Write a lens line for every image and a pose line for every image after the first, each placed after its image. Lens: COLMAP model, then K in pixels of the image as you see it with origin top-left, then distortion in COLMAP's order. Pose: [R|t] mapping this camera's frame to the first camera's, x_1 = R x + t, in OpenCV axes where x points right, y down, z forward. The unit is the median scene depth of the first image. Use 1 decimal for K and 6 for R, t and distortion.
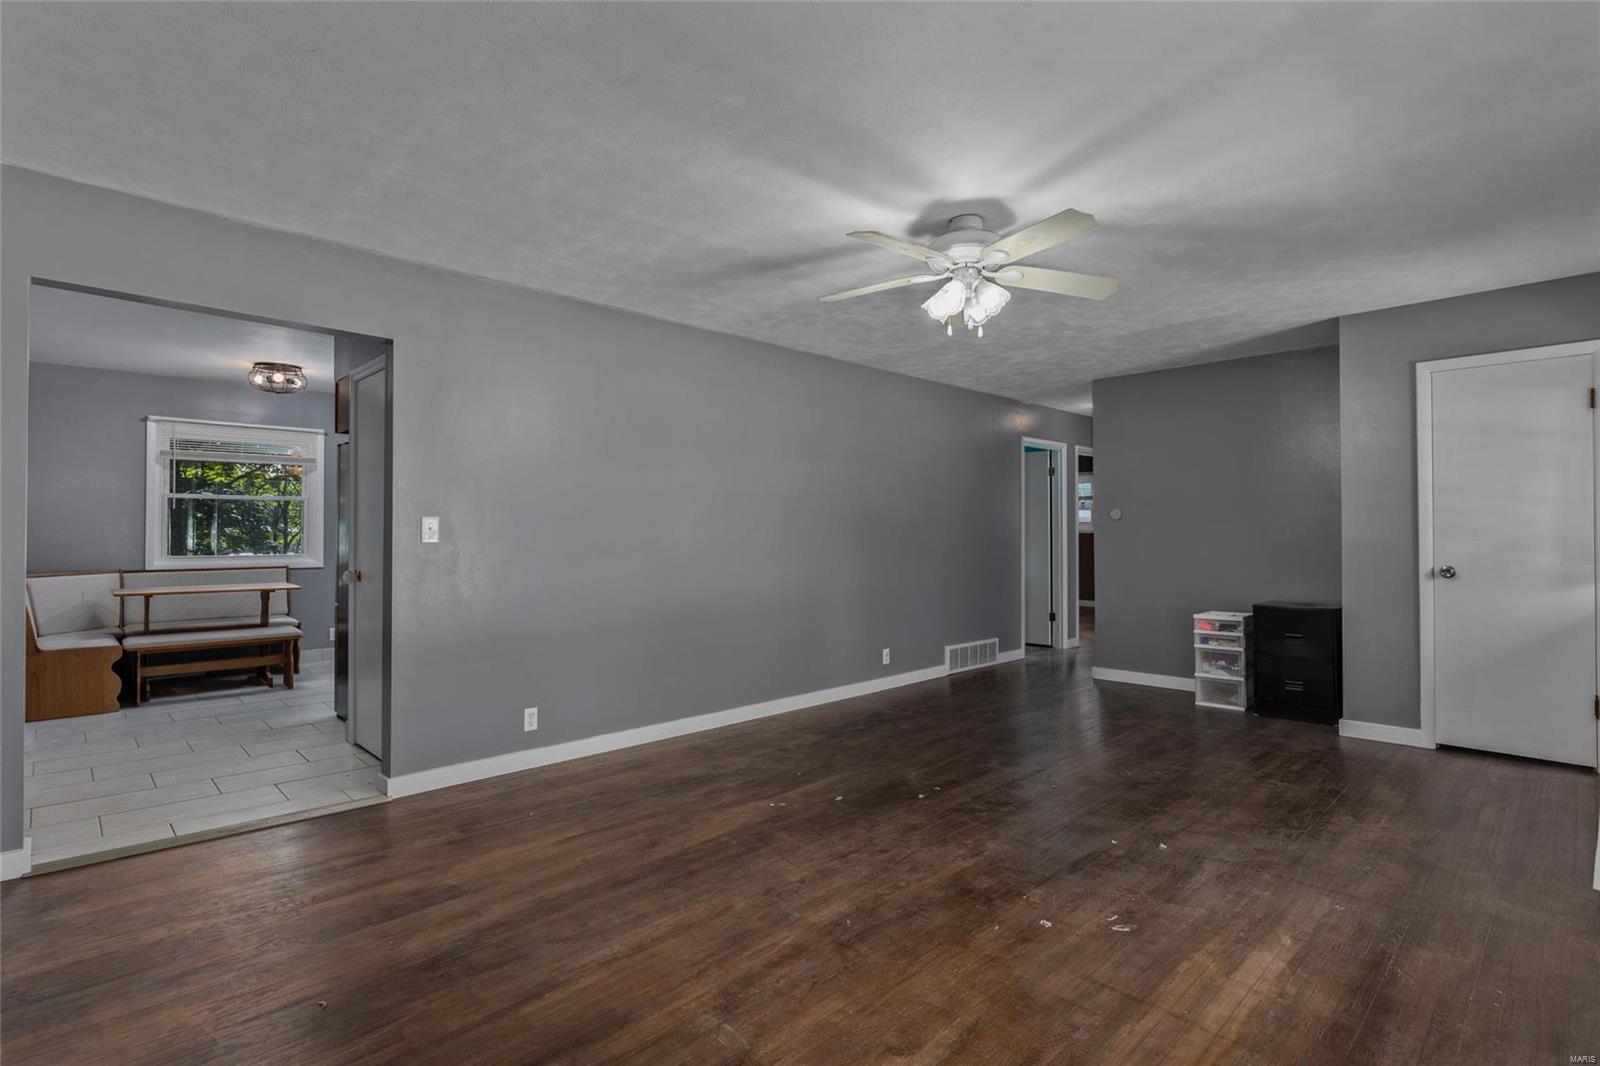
lens RADIAL K [[796.9, 0, 792.8], [0, 796.9, 531.2], [0, 0, 1]] dist [0.001030, 0.000221]
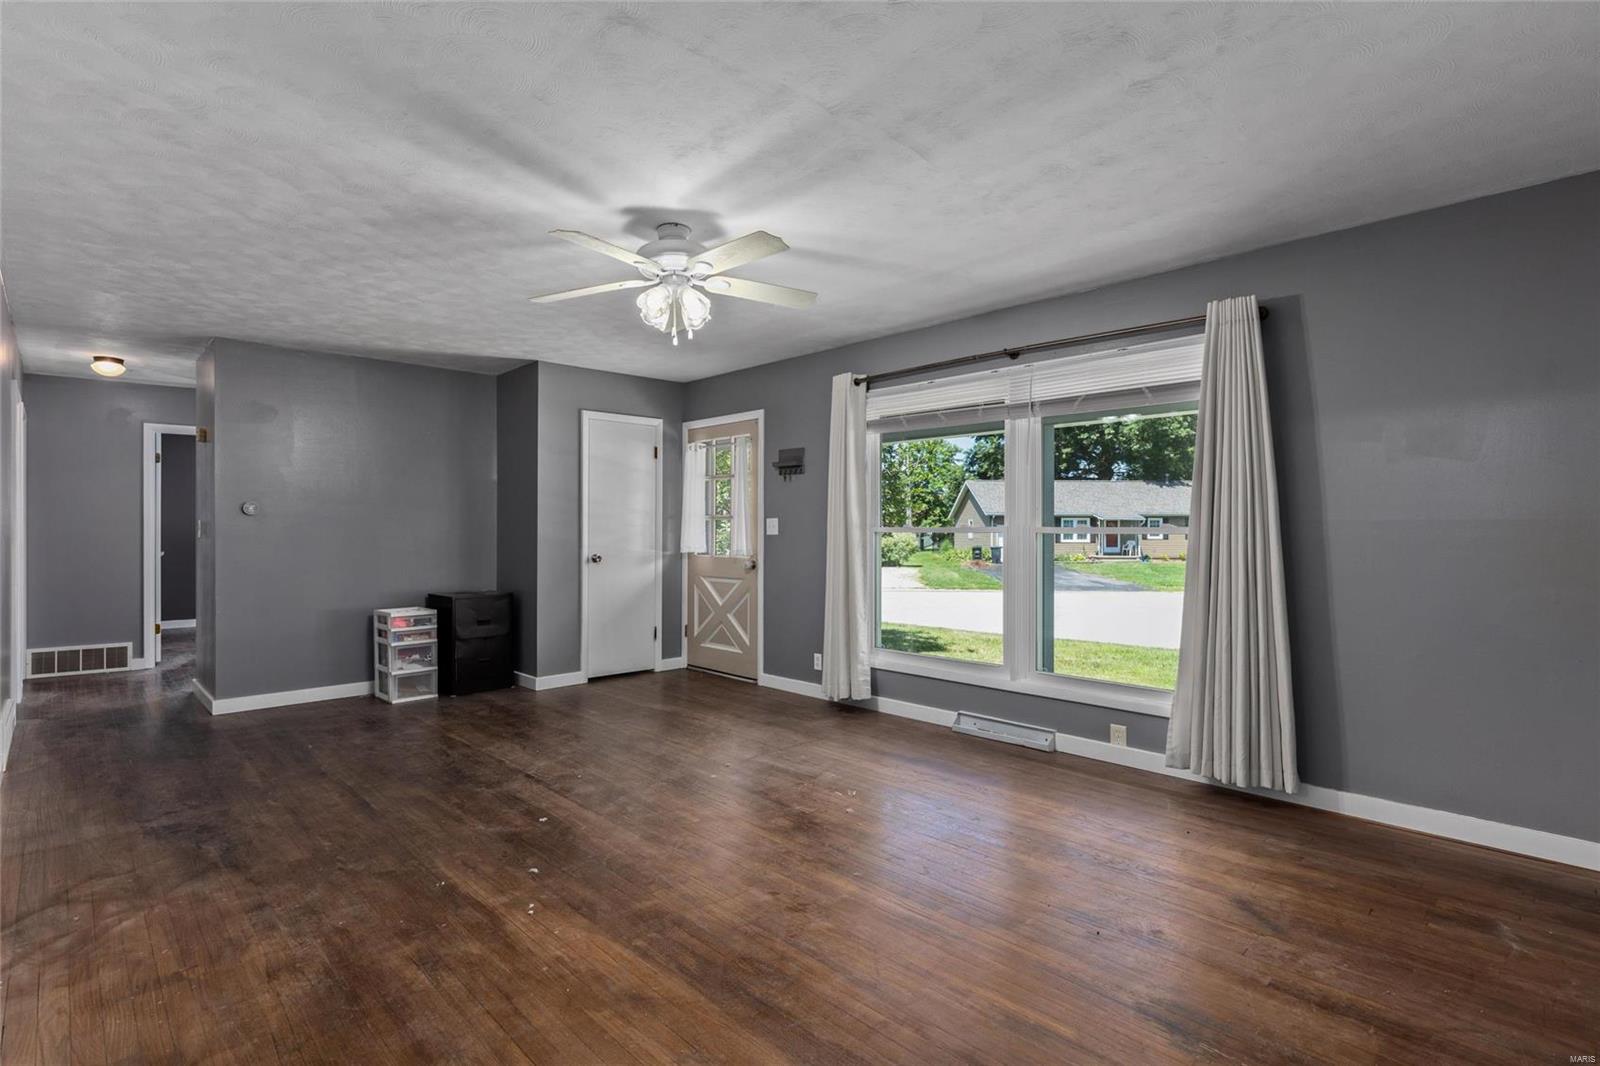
lens RADIAL K [[796.9, 0, 792.8], [0, 796.9, 531.2], [0, 0, 1]] dist [0.001030, 0.000221]
pose [[-0.027601, 0.002630, 0.999616, -0.681047], [-0.003444, 0.999990, -0.002726, 0.004842], [-0.999613, -0.003518, -0.027591, 0.722476]]
